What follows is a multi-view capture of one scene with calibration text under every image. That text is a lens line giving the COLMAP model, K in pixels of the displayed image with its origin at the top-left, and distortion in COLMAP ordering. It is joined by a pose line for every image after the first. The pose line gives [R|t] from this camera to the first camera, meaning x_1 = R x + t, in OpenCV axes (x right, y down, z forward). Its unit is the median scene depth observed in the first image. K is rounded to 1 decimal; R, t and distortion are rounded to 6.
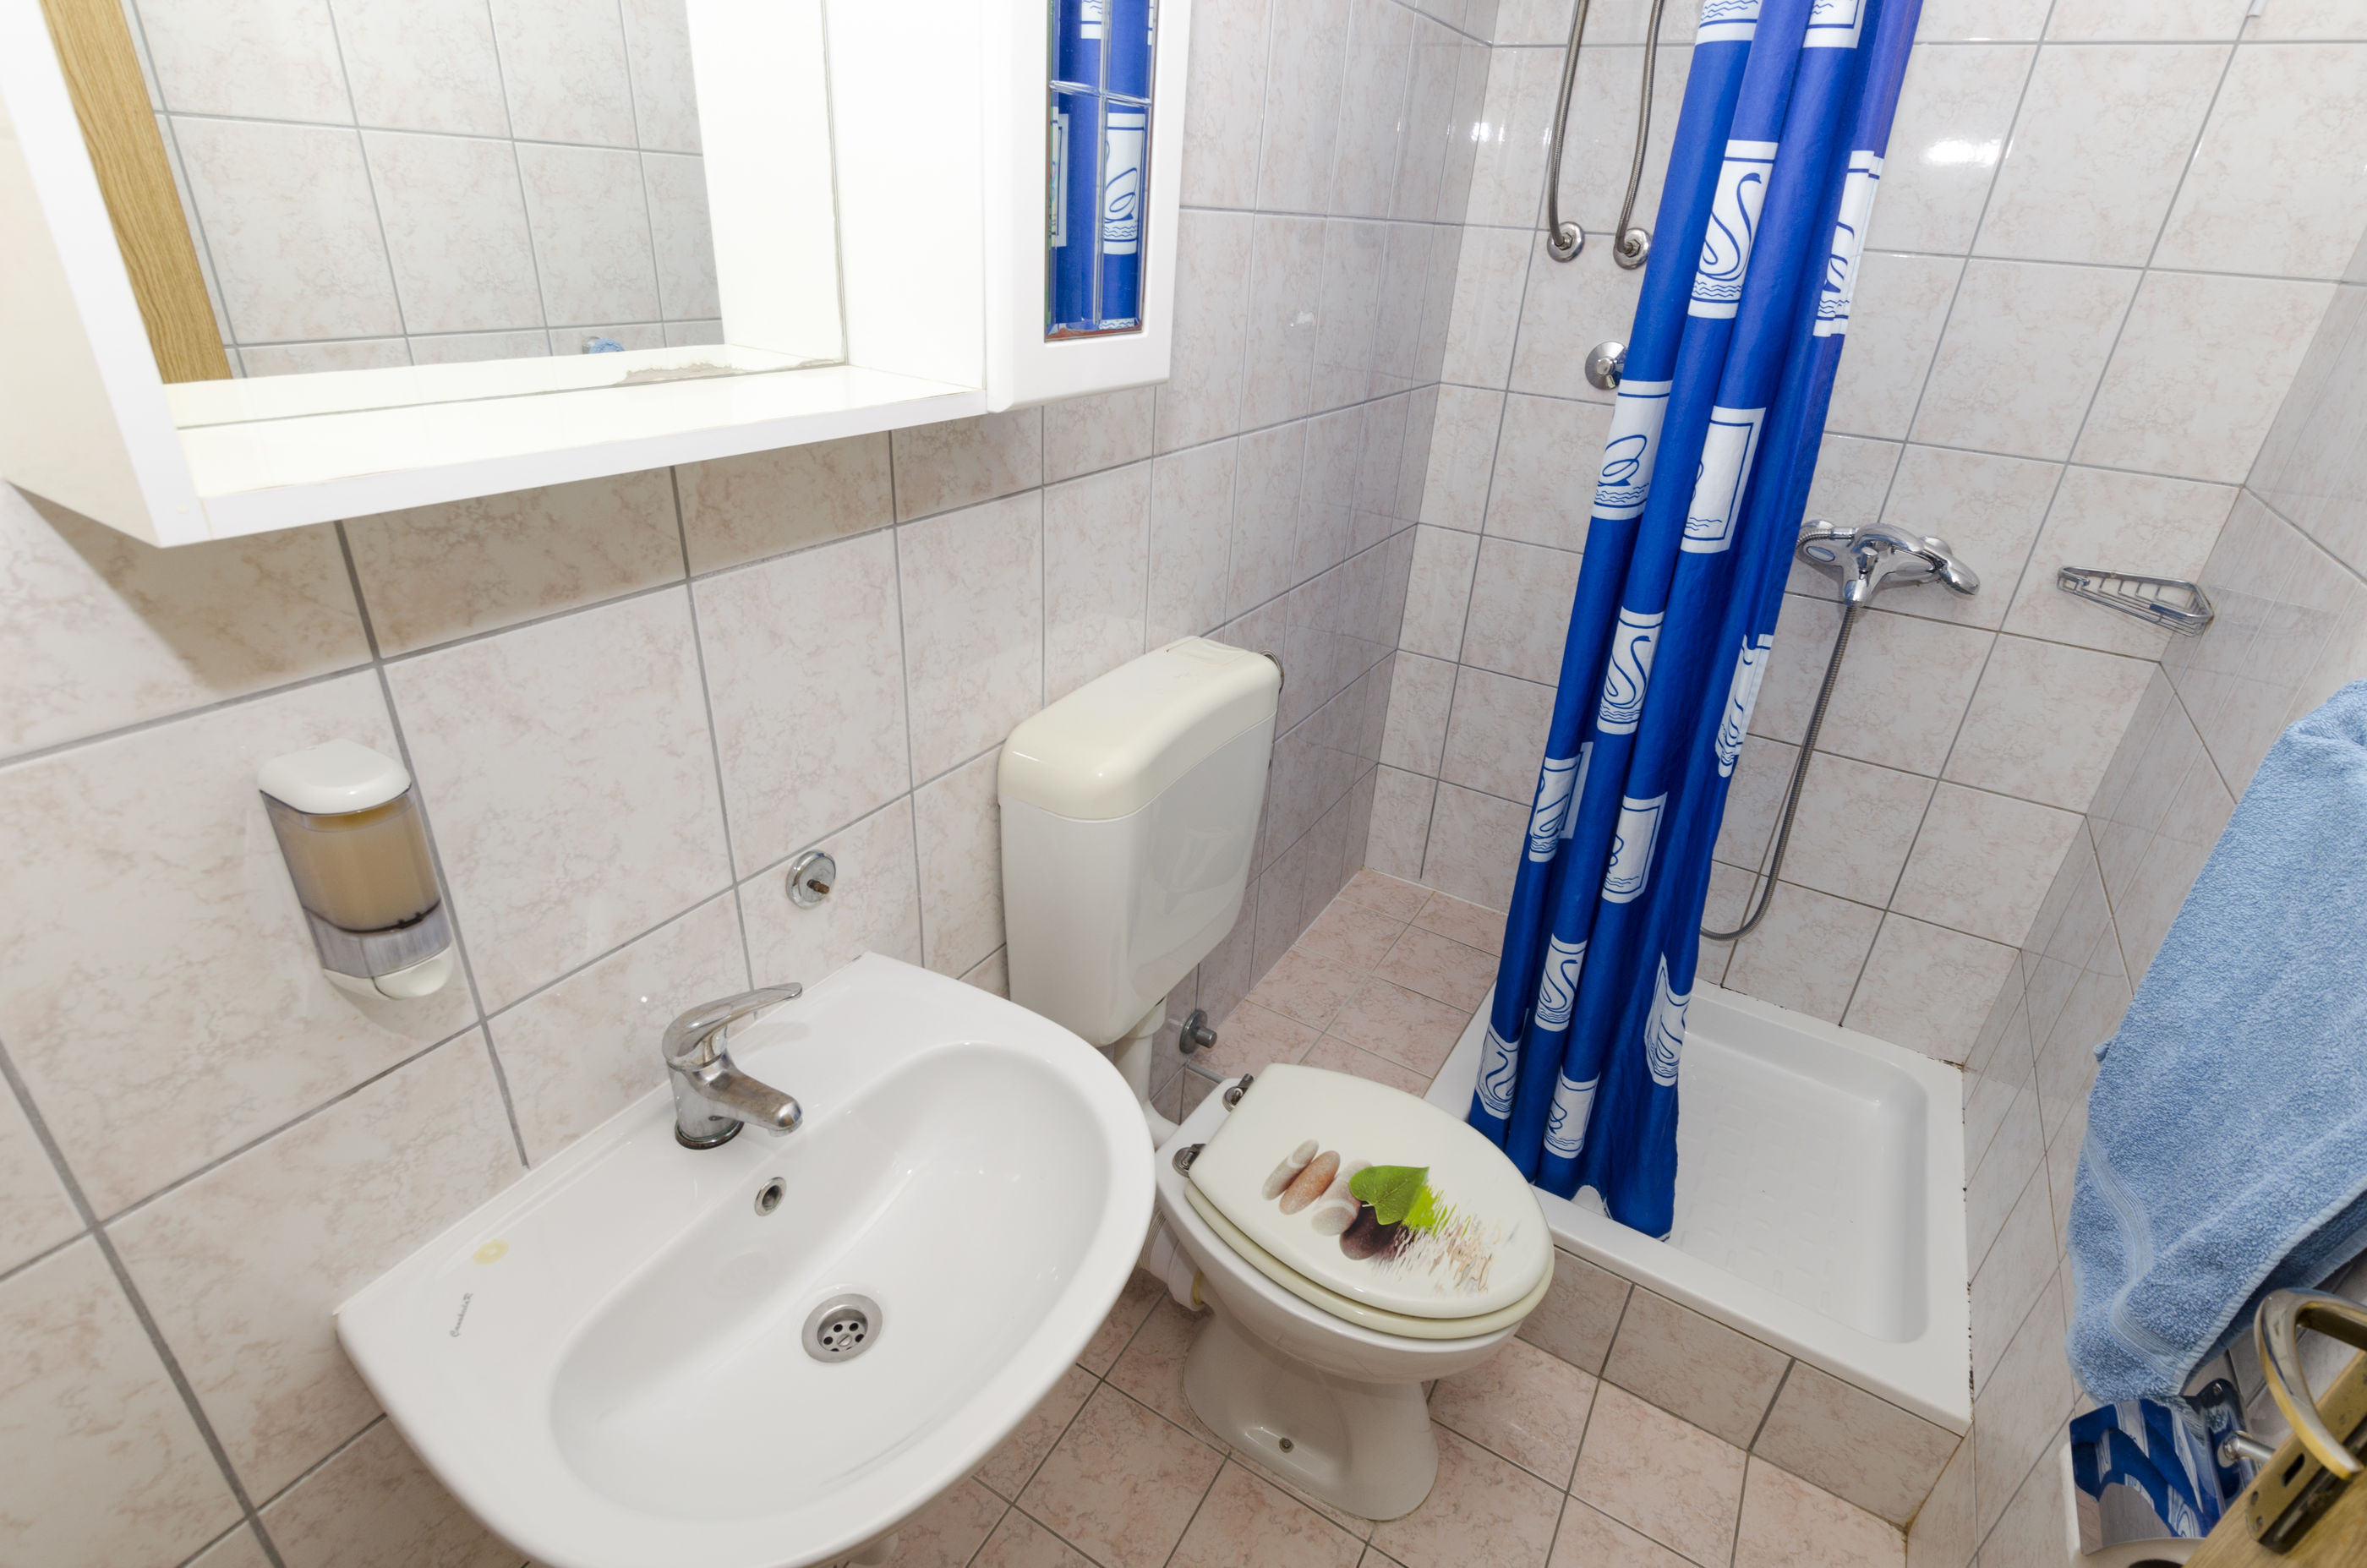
lens RADIAL K [[1124.0, 0, 1190.6], [0, 1124.0, 782.7], [0, 0, 1]] dist [-0.002032, -0.001373]
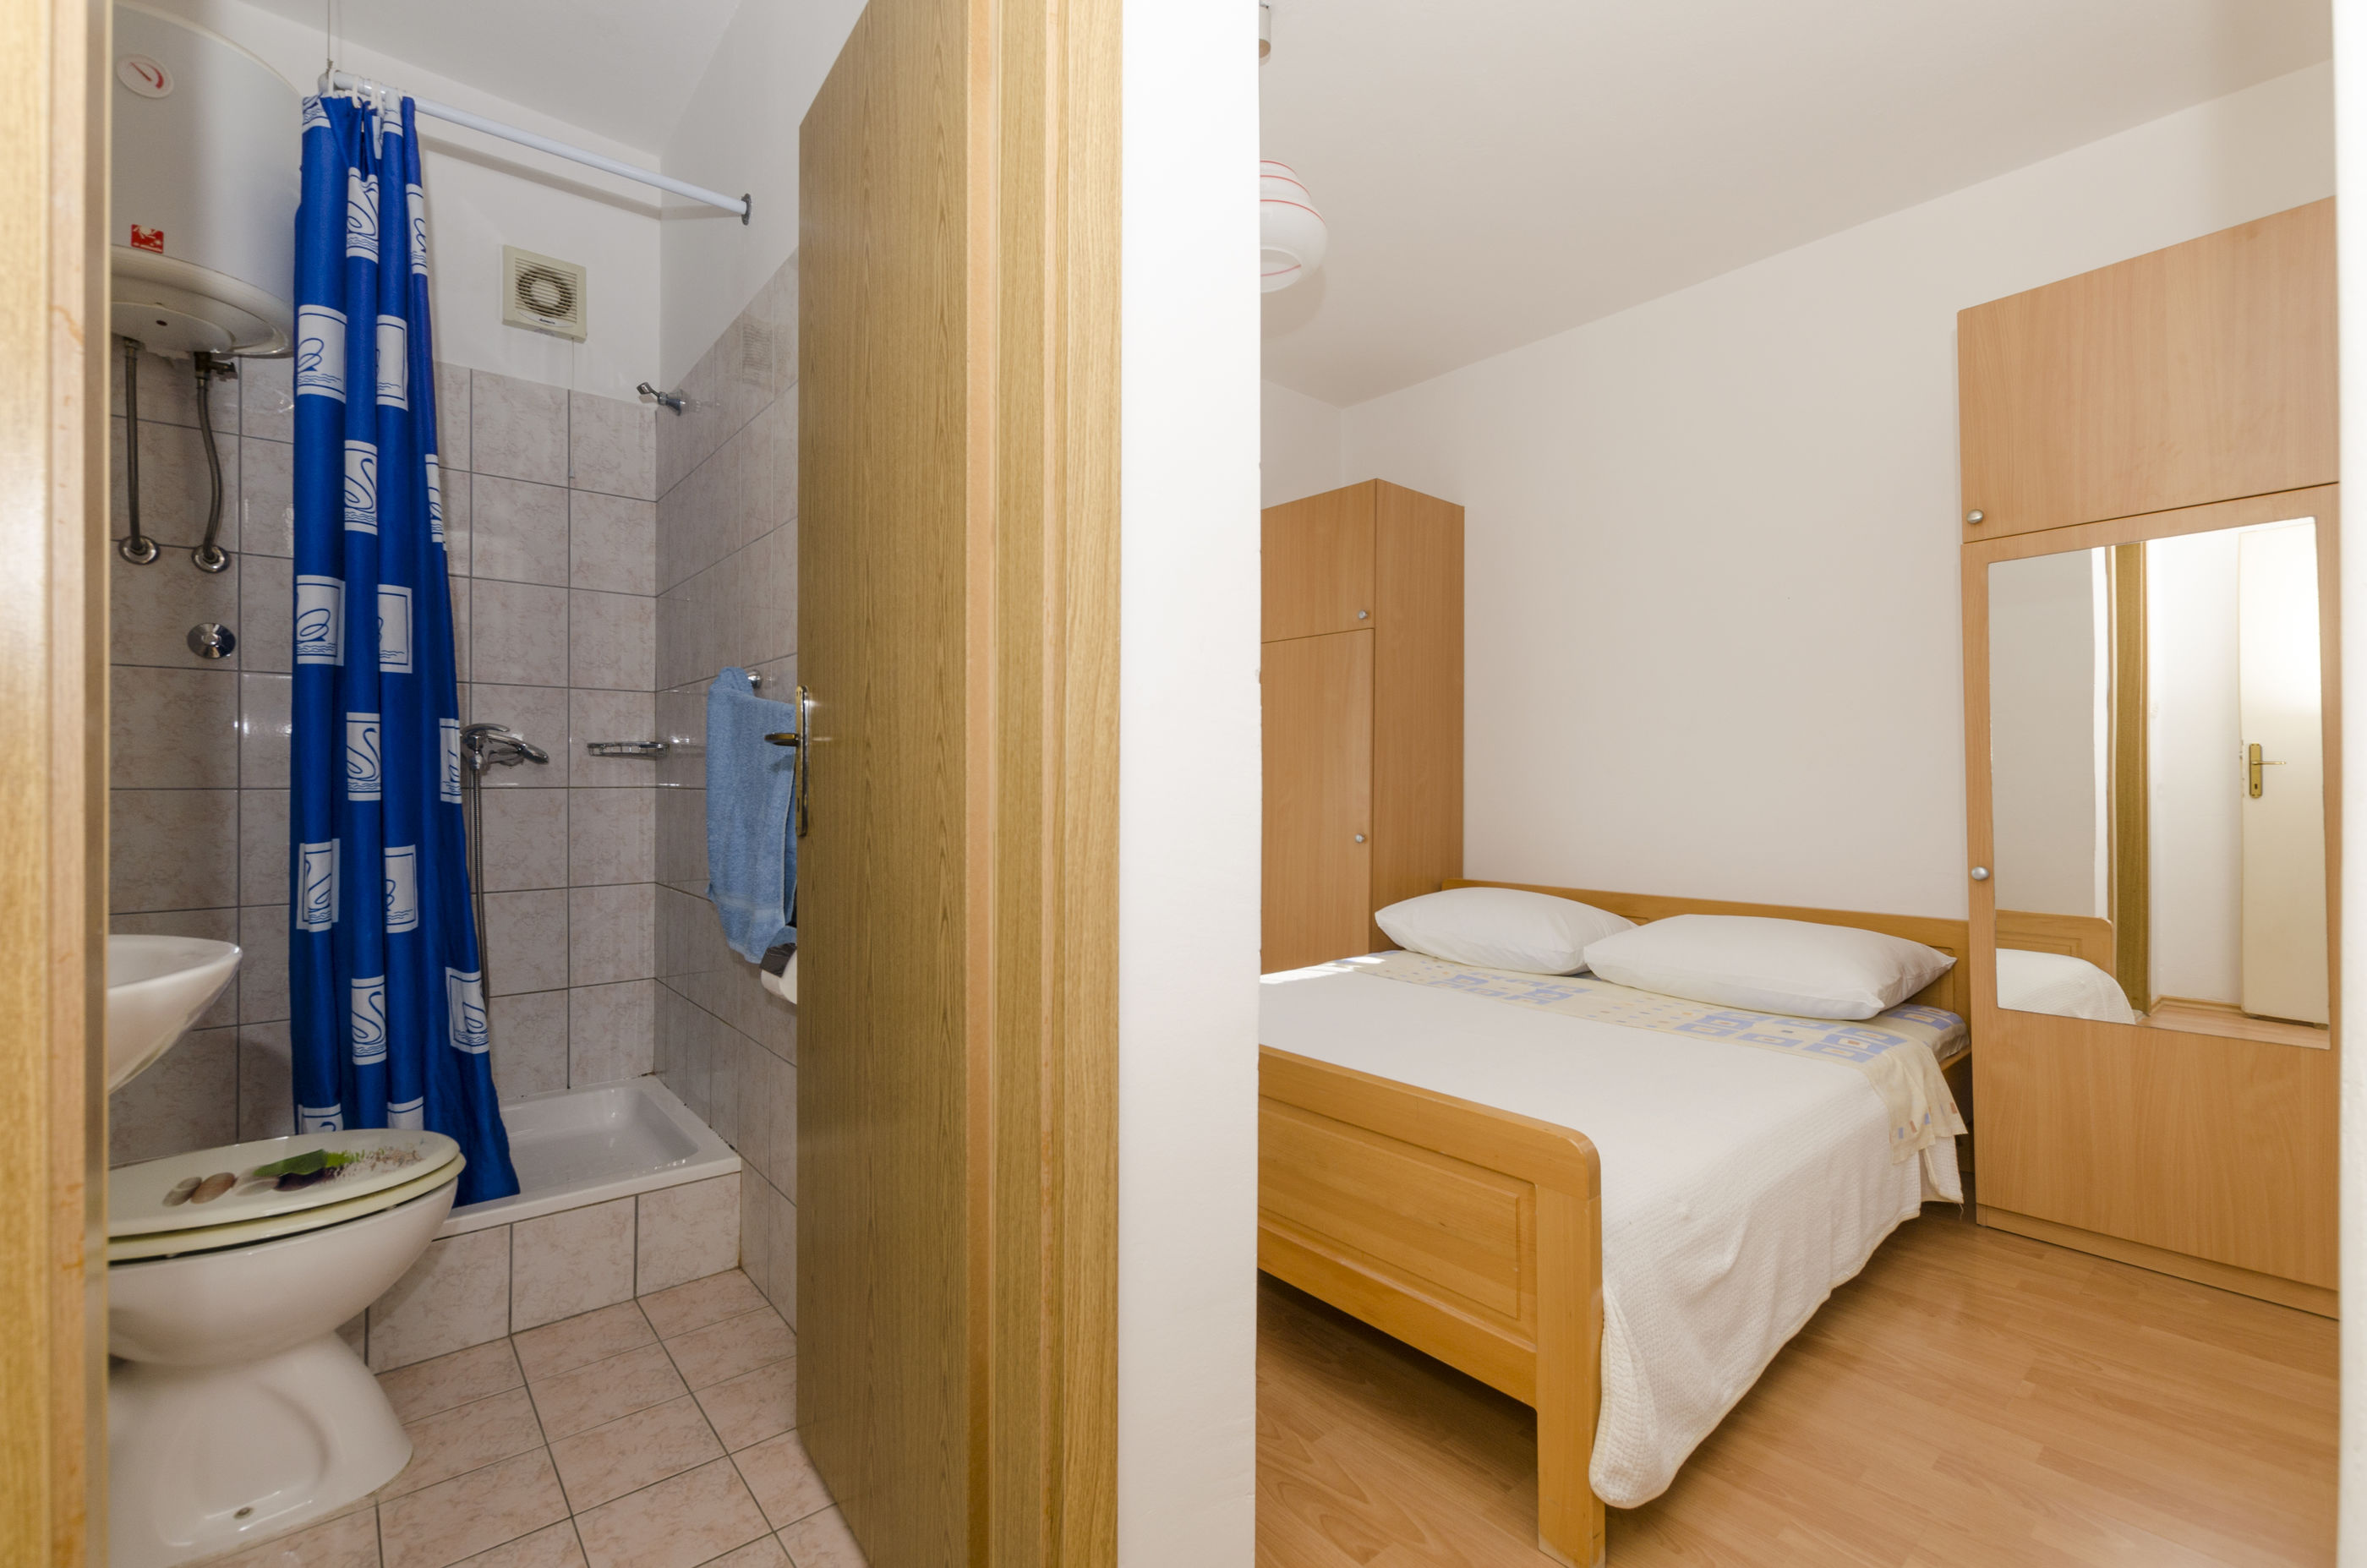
lens RADIAL K [[1025.7, 0, 1182.6], [0, 1025.7, 777.6], [0, 0, 1]] dist [0.007268, -0.003682]
pose [[0.335400, -0.054630, 0.940491, -0.486728], [0.447319, 0.887836, -0.107953, 0.512535], [-0.829104, 0.456906, 0.322217, -0.298033]]
